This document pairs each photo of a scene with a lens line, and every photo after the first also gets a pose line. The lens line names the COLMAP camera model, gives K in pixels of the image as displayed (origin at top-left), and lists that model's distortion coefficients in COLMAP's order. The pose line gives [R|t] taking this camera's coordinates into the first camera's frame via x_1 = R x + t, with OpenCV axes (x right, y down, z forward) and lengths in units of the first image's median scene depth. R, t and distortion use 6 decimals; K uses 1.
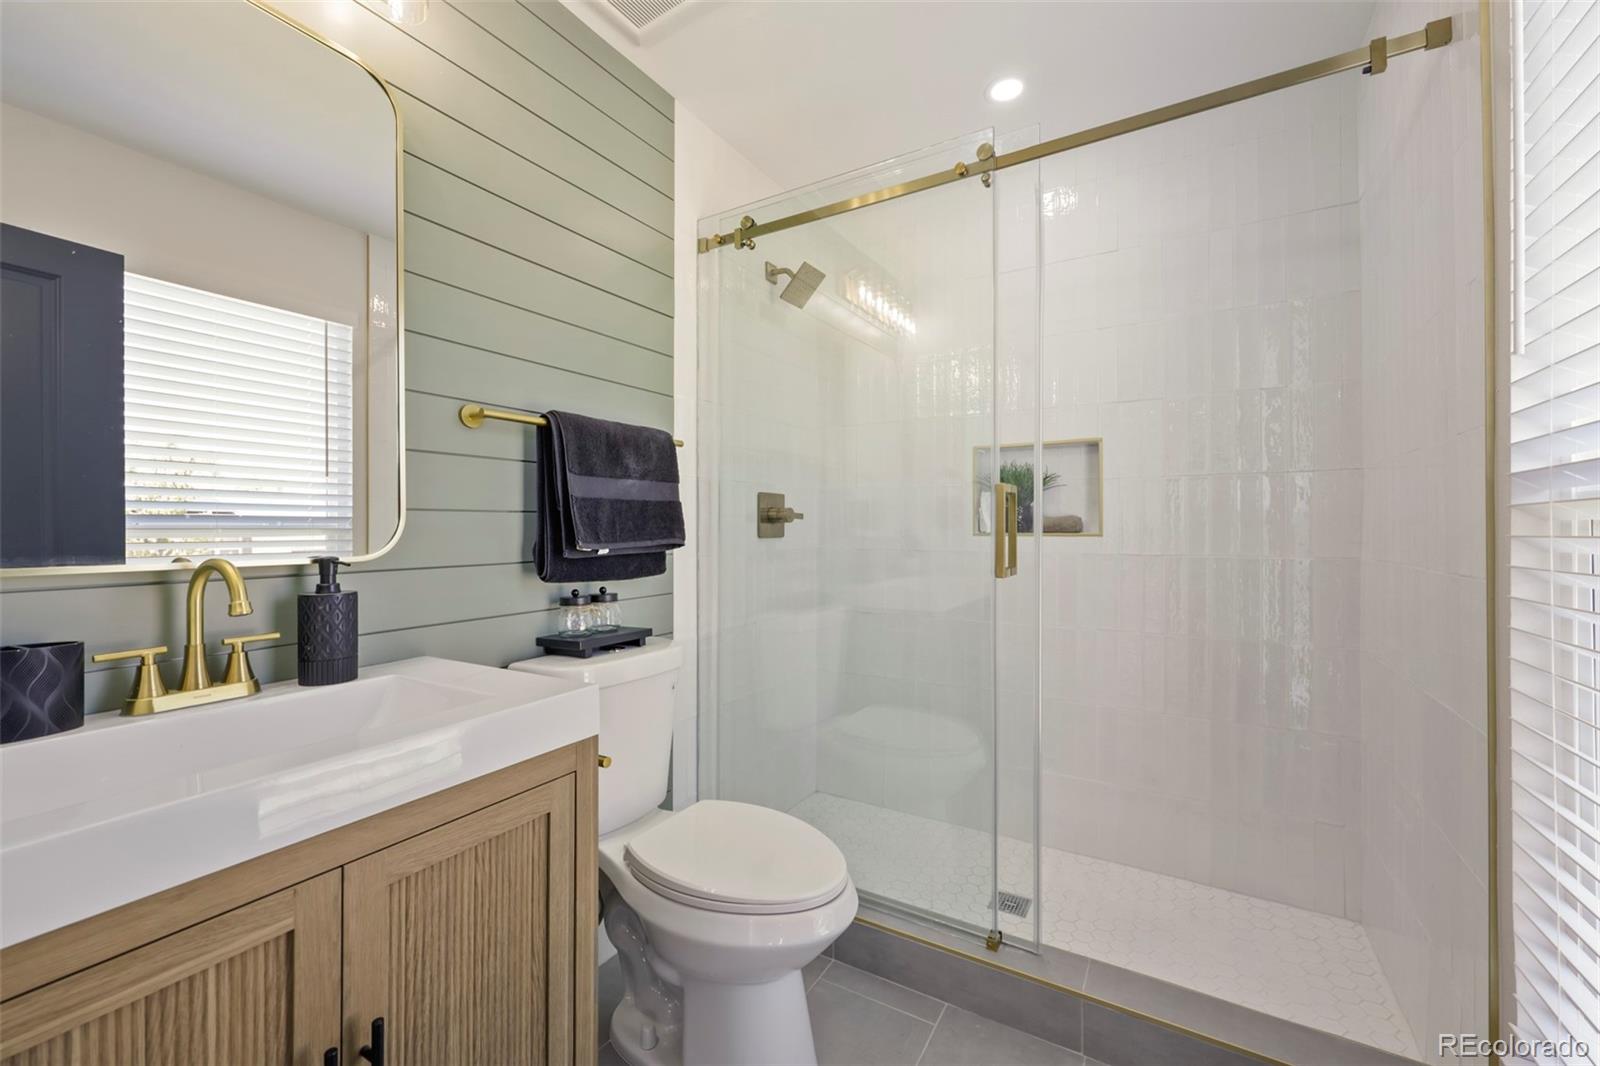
lens RADIAL K [[652.4, 0, 797.0], [0, 652.4, 528.9], [0, 0, 1]] dist [0.002439, -0.000298]
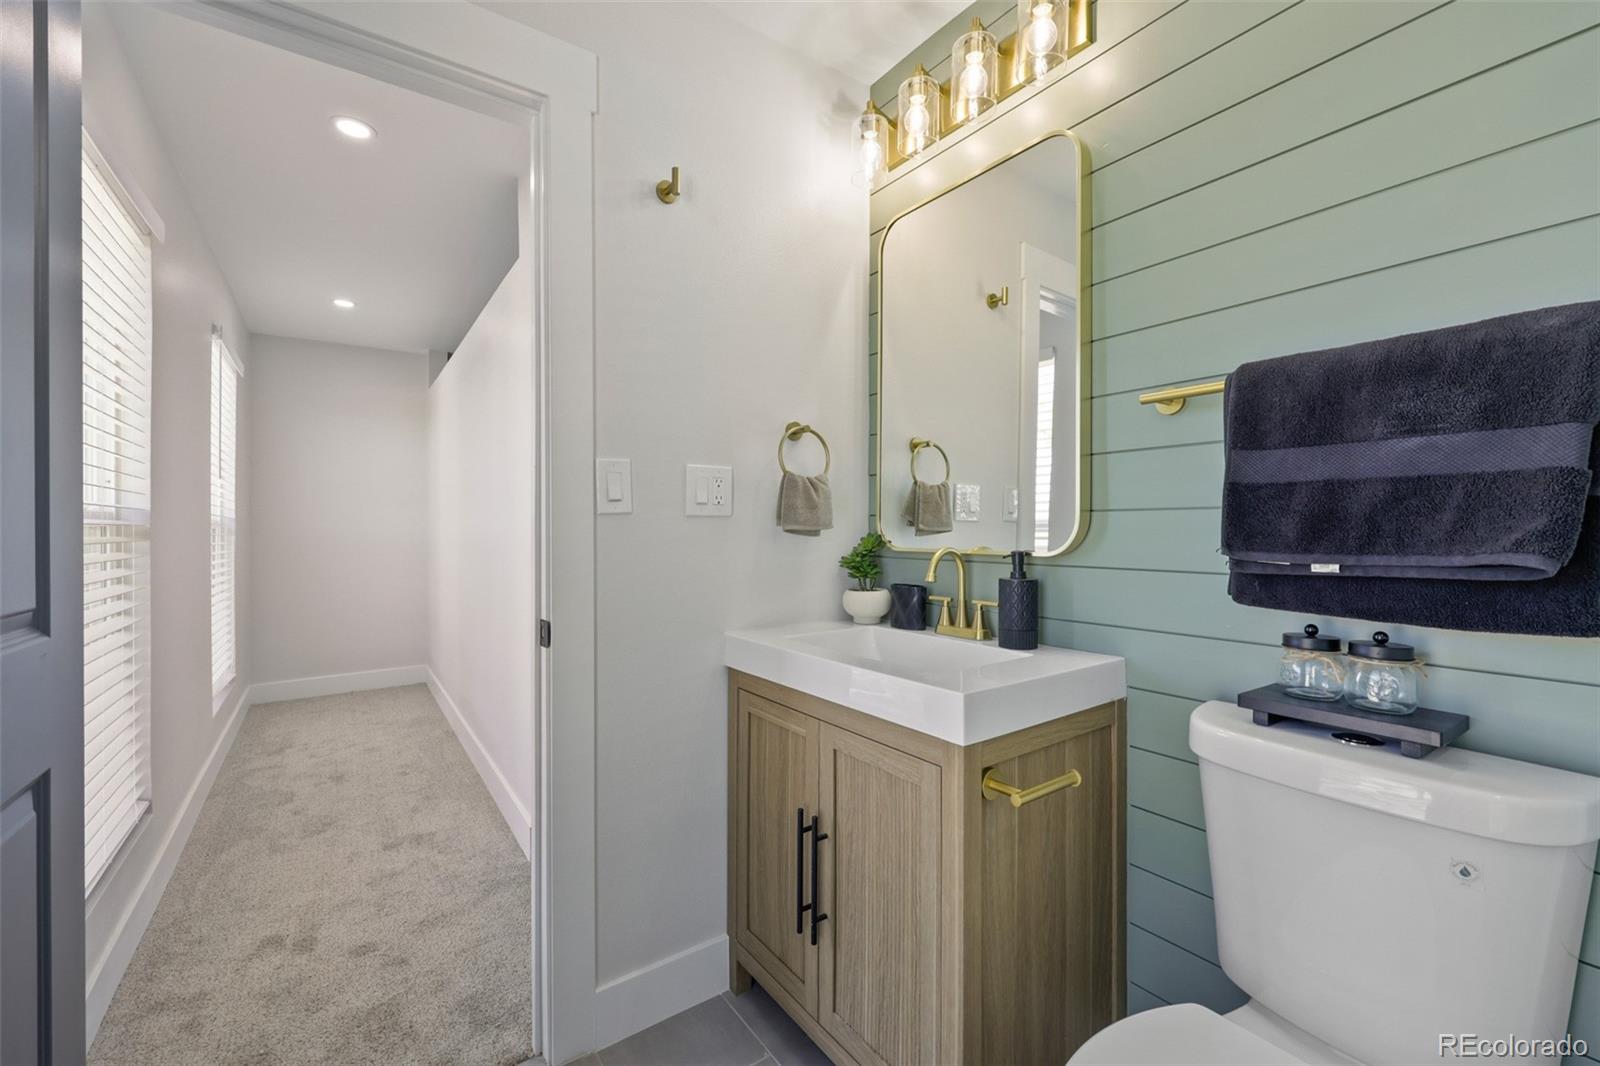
lens RADIAL K [[652.4, 0, 799.8], [0, 652.4, 516.0], [0, 0, 1]] dist [0.002439, -0.000298]
pose [[-0.410585, -0.011624, -0.911748, 0.463518], [0.001910, 0.999906, -0.013608, -0.006584], [0.911820, -0.007329, -0.410524, 0.822244]]
